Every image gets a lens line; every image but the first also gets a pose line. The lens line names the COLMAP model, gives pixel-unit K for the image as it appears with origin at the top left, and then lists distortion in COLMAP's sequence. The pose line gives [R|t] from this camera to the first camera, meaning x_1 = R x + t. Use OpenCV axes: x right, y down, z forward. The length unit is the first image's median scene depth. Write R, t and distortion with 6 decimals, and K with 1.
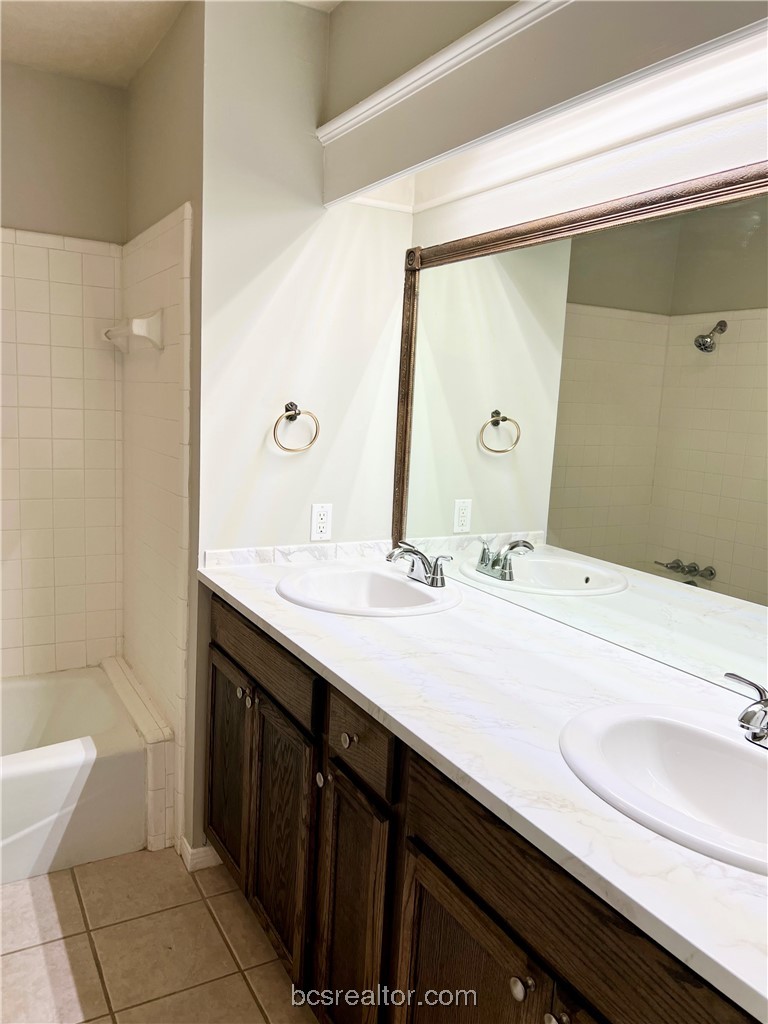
lens RADIAL K [[772.6, 0, 378.8], [0, 772.6, 523.5], [0, 0, 1]] dist [0.046546, -0.040195]
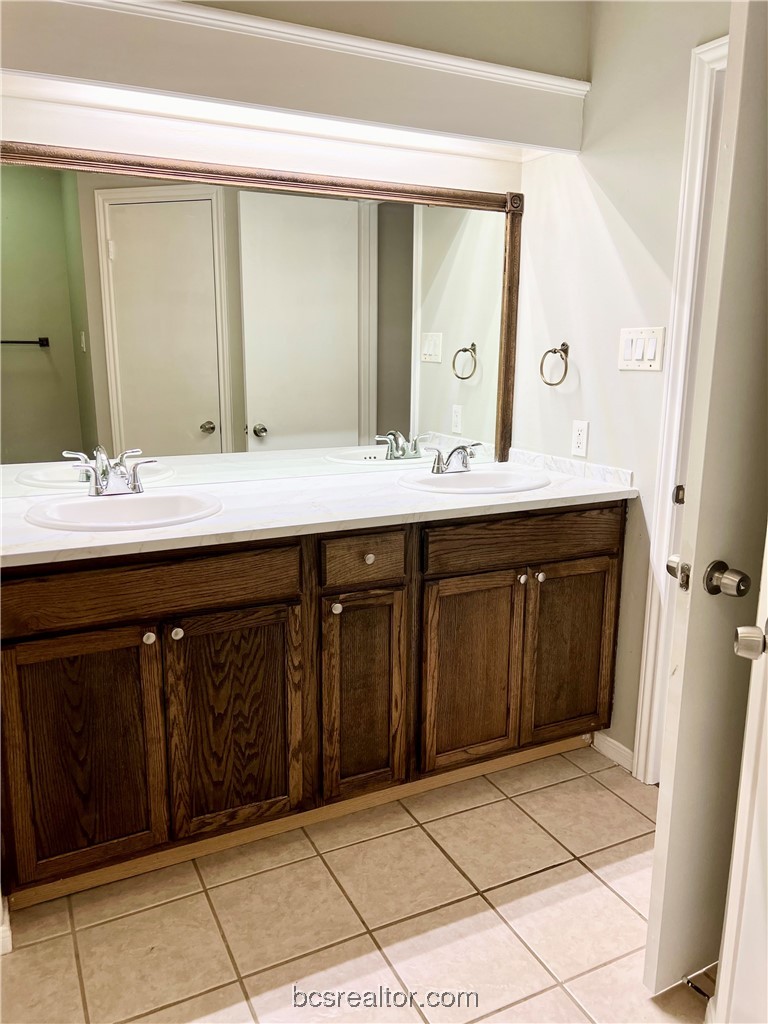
lens RADIAL K [[778.2, 0, 384.1], [0, 778.2, 527.0], [0, 0, 1]] dist [0.053558, -0.049852]
pose [[0.045321, -0.270776, 0.961575, -1.404726], [0.161953, 0.951822, 0.260396, -0.145457], [-0.985757, 0.143928, 0.086991, 0.837770]]
